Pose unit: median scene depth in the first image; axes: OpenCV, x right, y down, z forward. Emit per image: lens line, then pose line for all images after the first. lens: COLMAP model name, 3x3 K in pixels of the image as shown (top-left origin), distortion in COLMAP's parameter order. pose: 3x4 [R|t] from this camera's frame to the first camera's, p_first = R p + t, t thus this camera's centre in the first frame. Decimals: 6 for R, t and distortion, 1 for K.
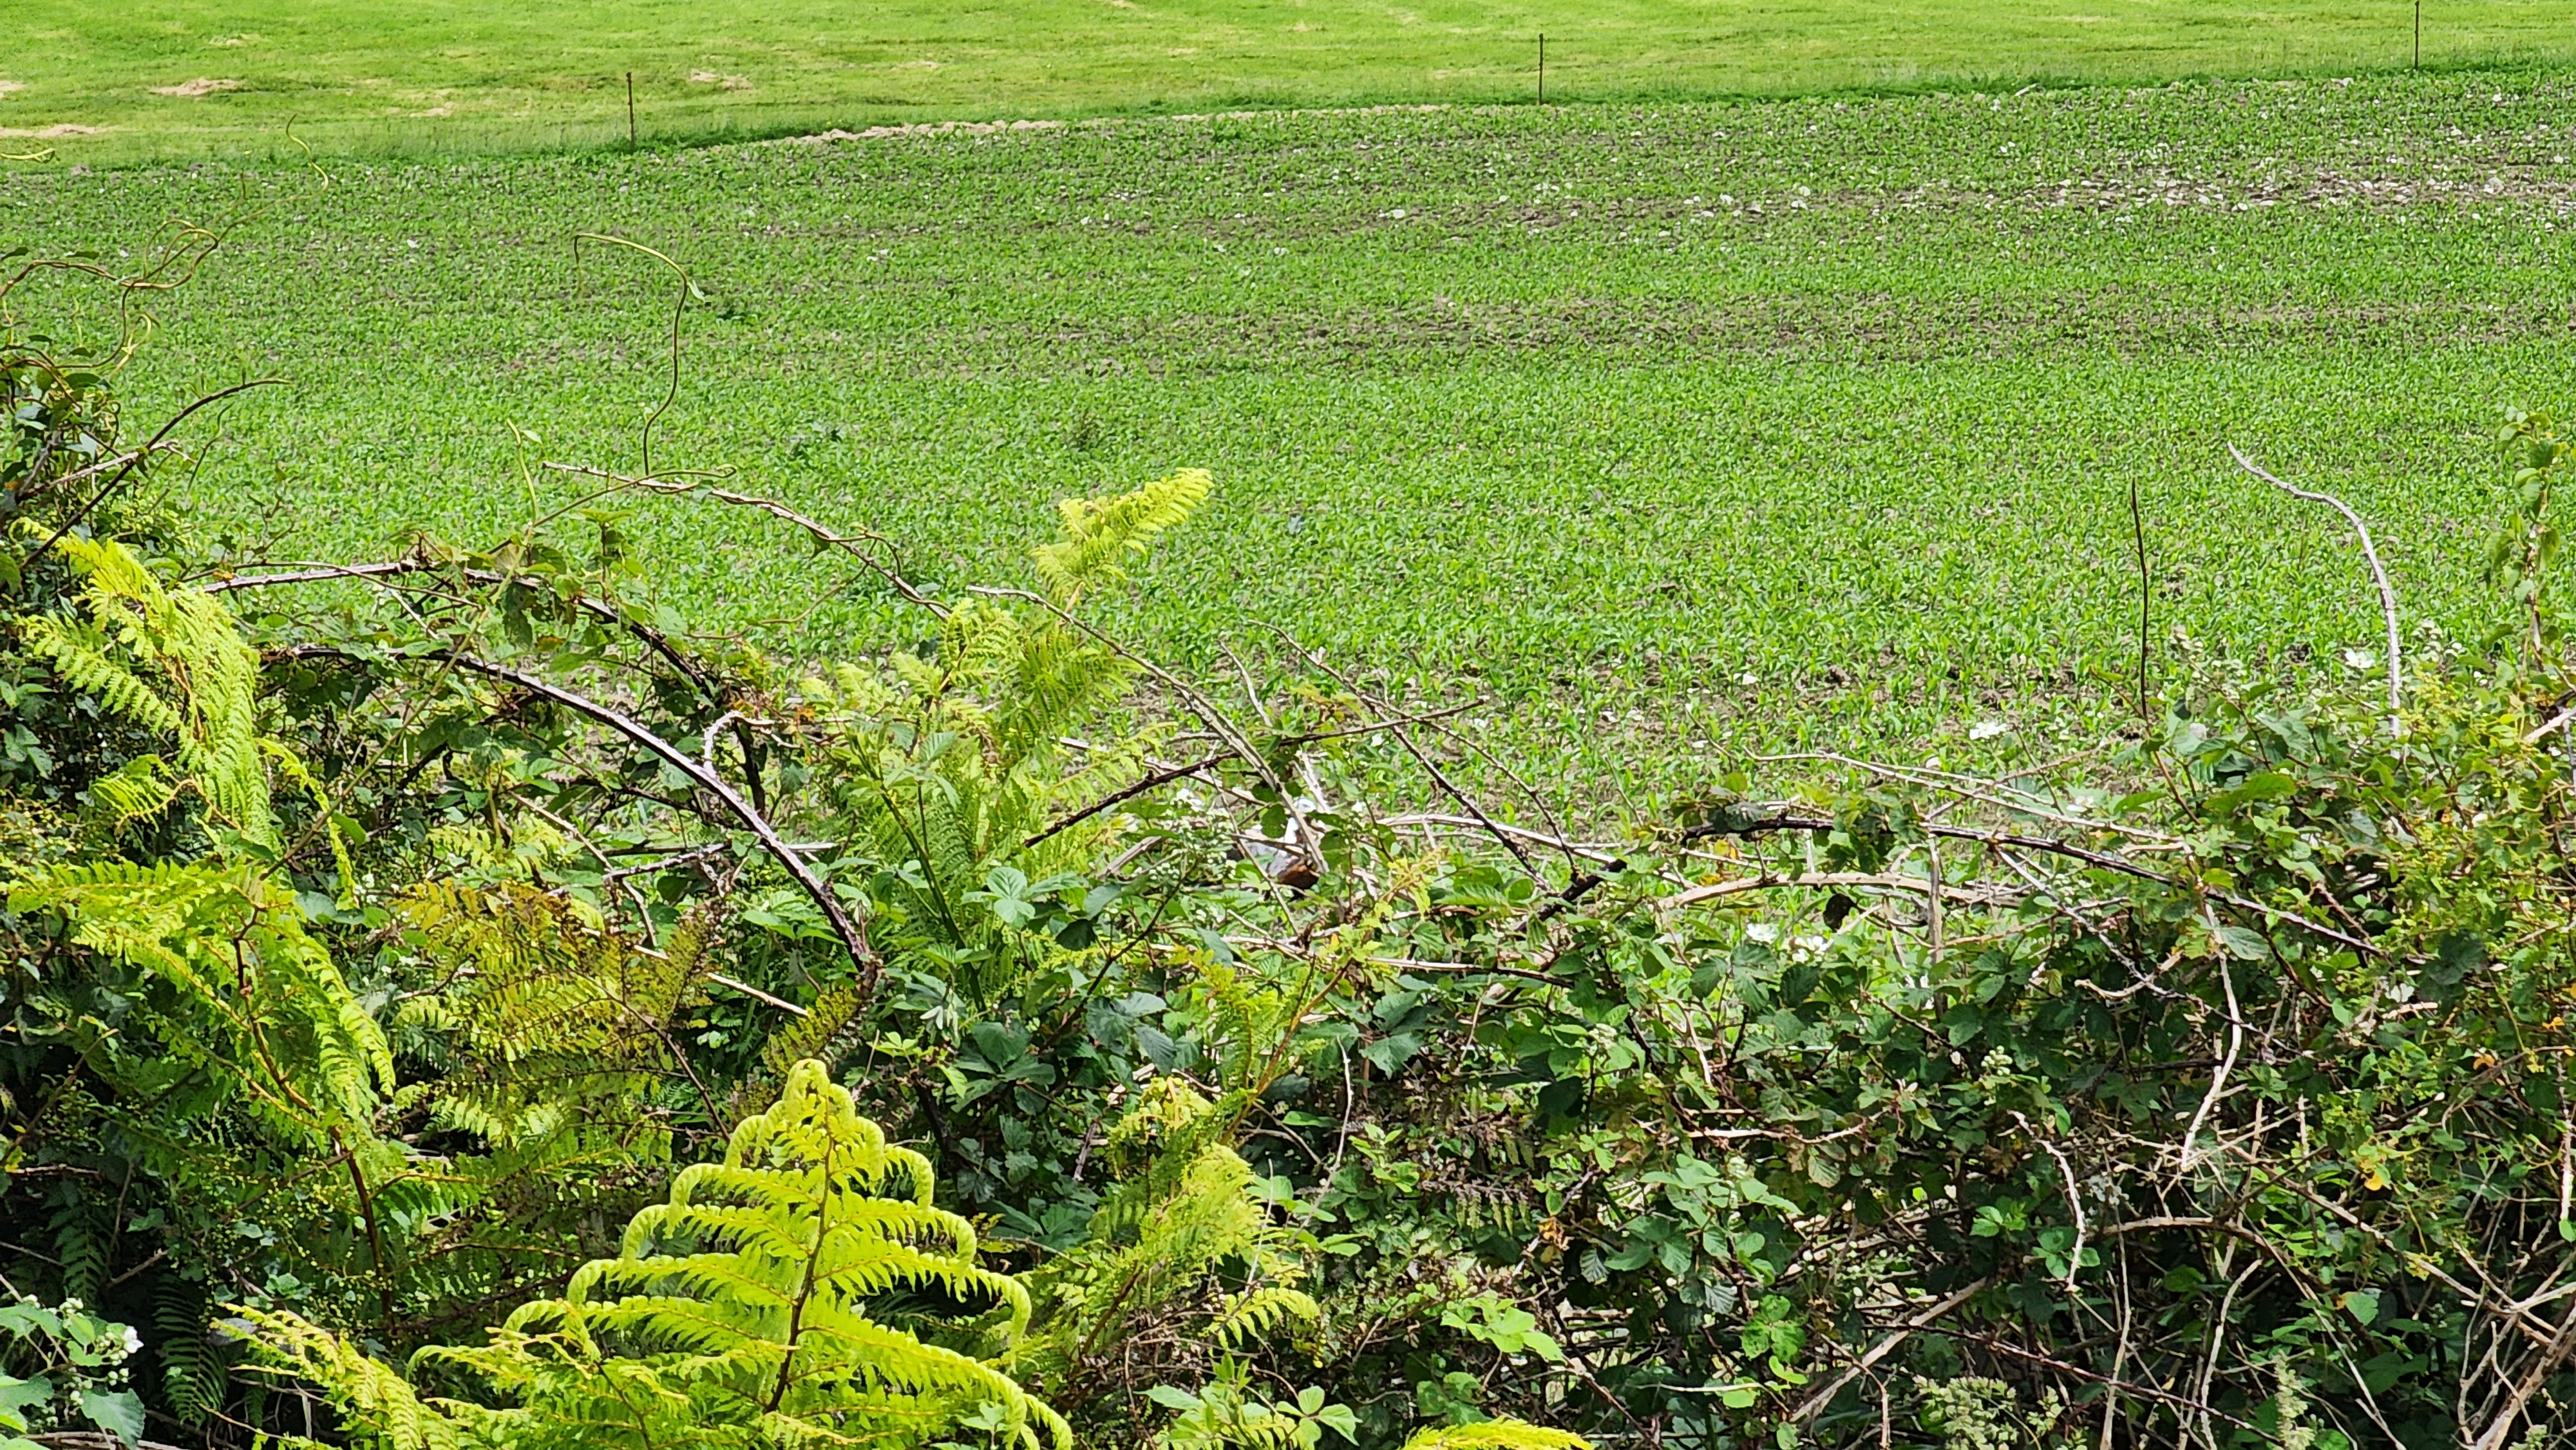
lens RADIAL K [[18655.1, 0, 818.0], [0, 18655.1, 1235.5], [0, 0, 1]] dist [0.614792, -9.296937]
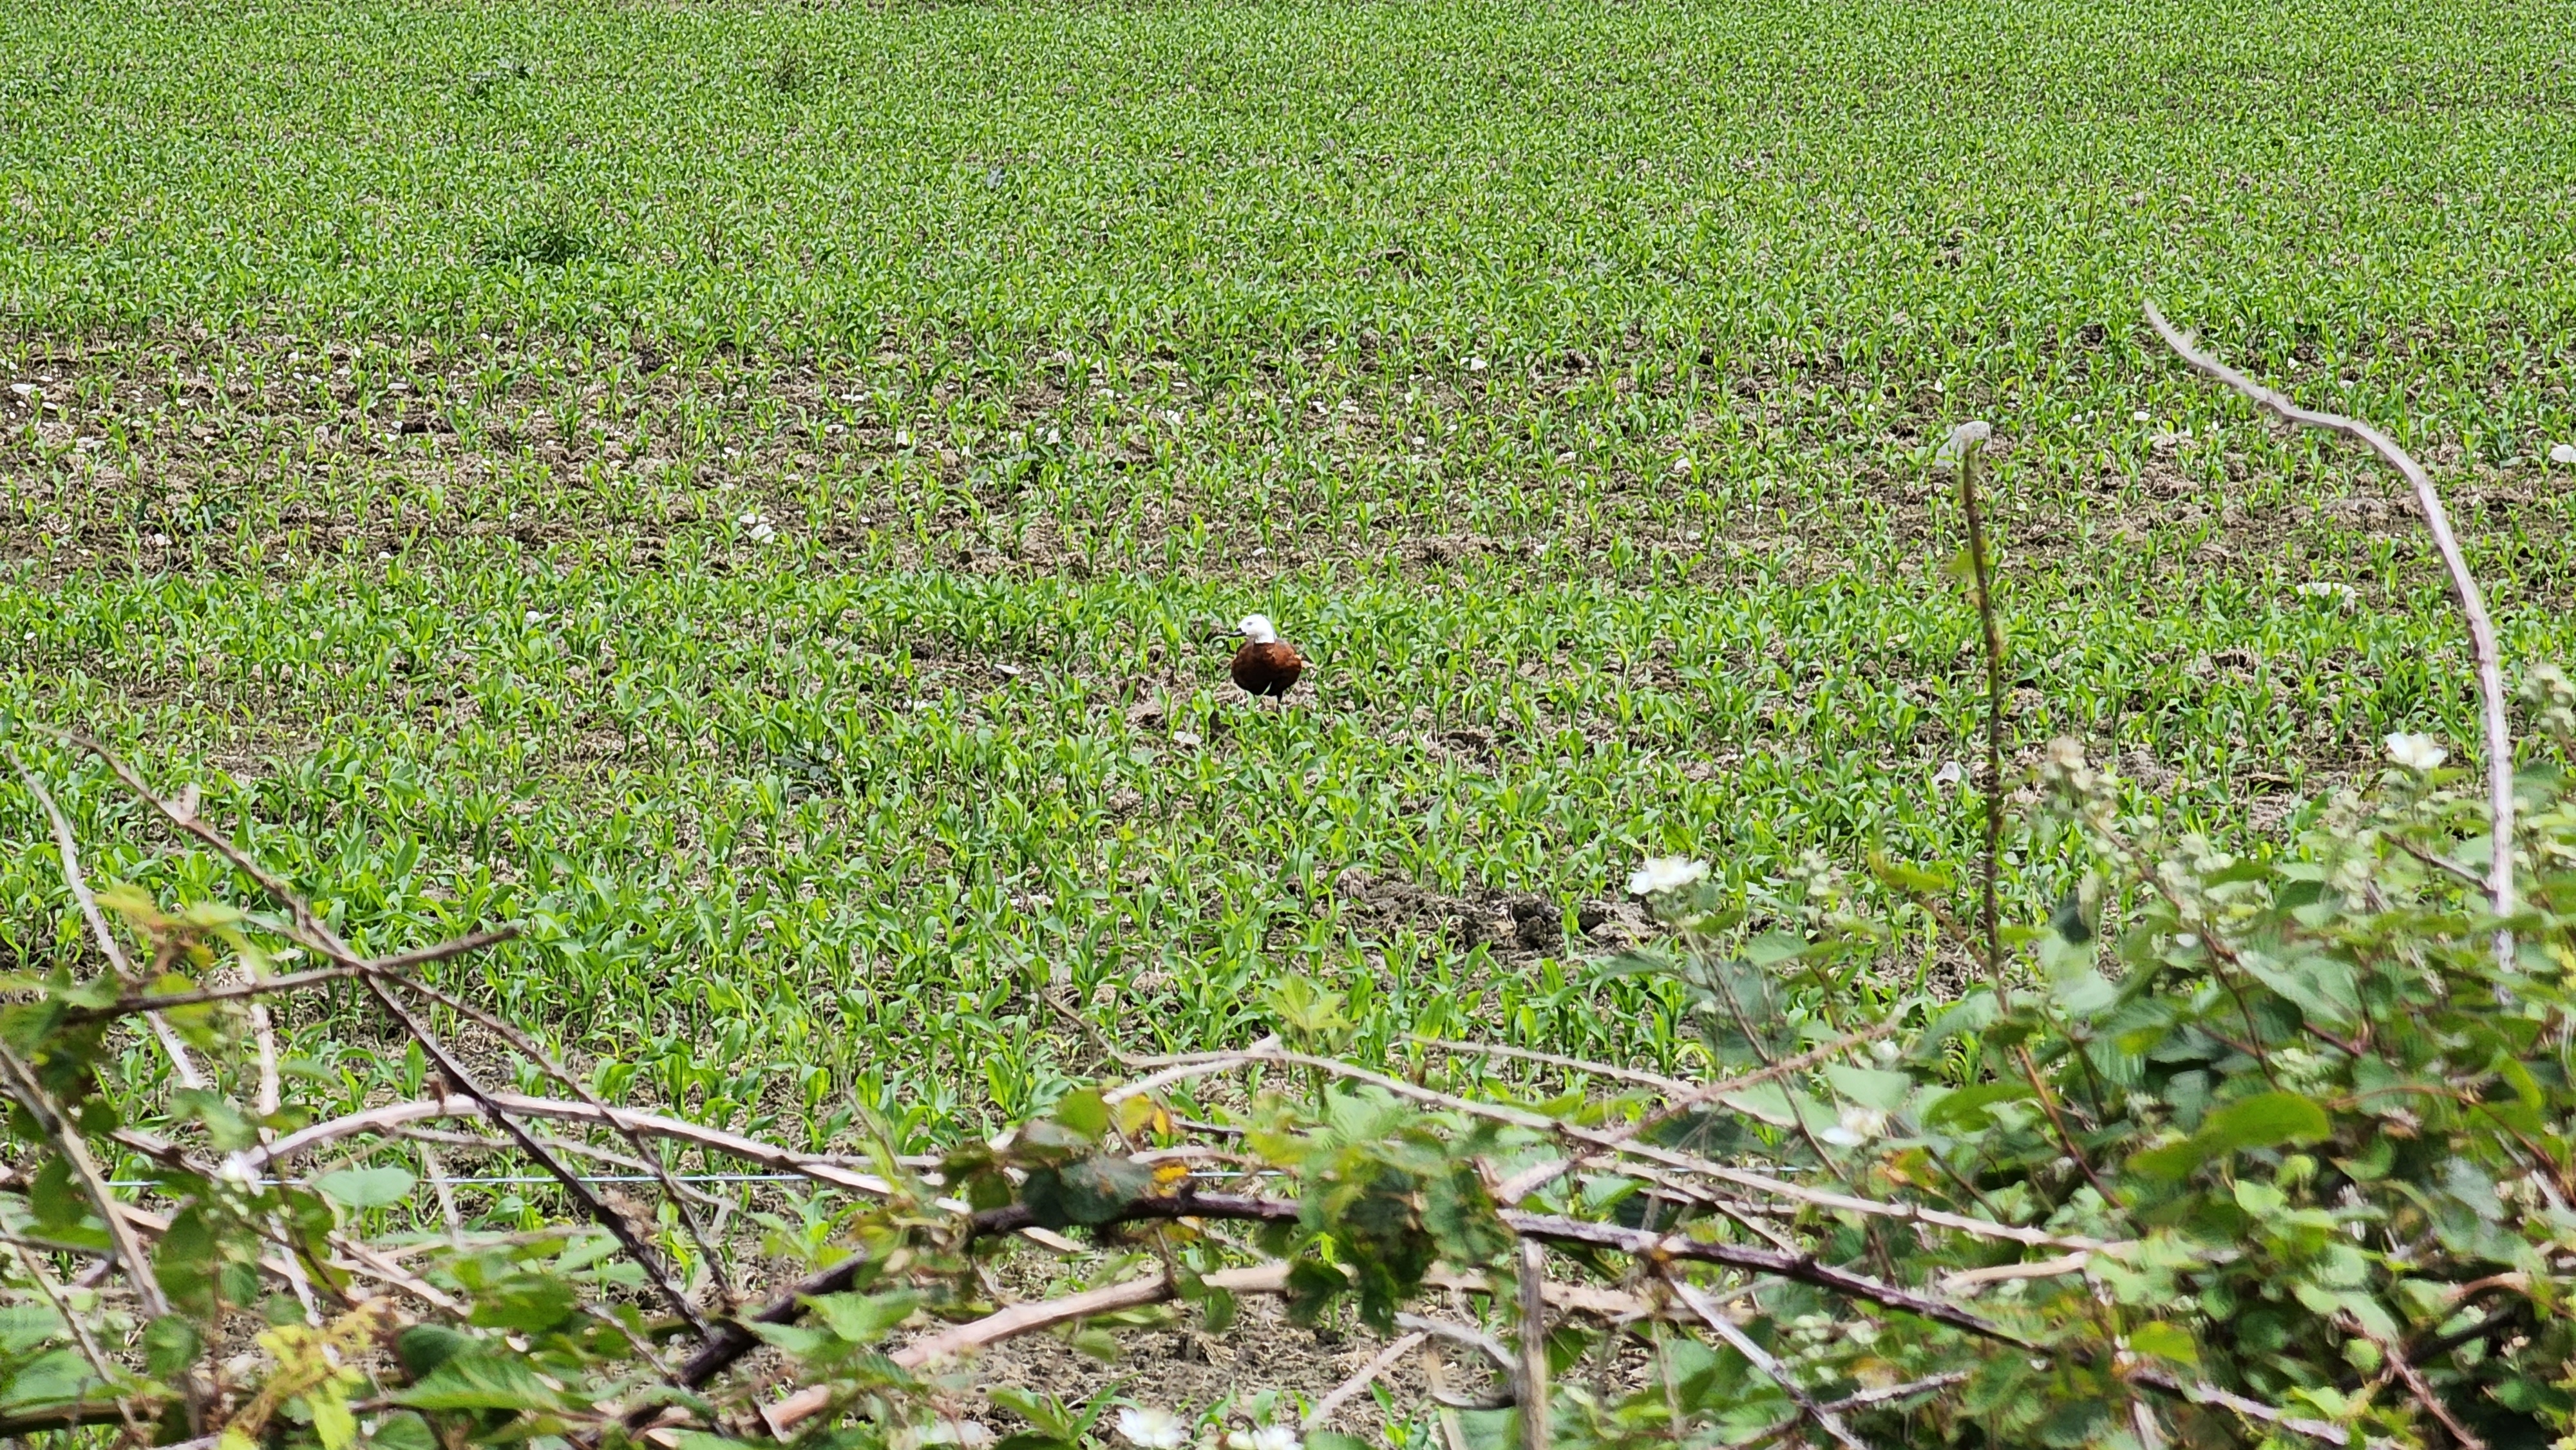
lens RADIAL K [[17158.5, 0, 1301.2], [0, 17158.5, 736.5], [0, 0, 1]] dist [0.679685, 10.643211]
pose [[0.999365, 0.001133, 0.035601, 0.012177], [-0.001047, 0.999996, -0.002440, -0.009910], [-0.035604, 0.002401, 0.999363, 0.181260]]
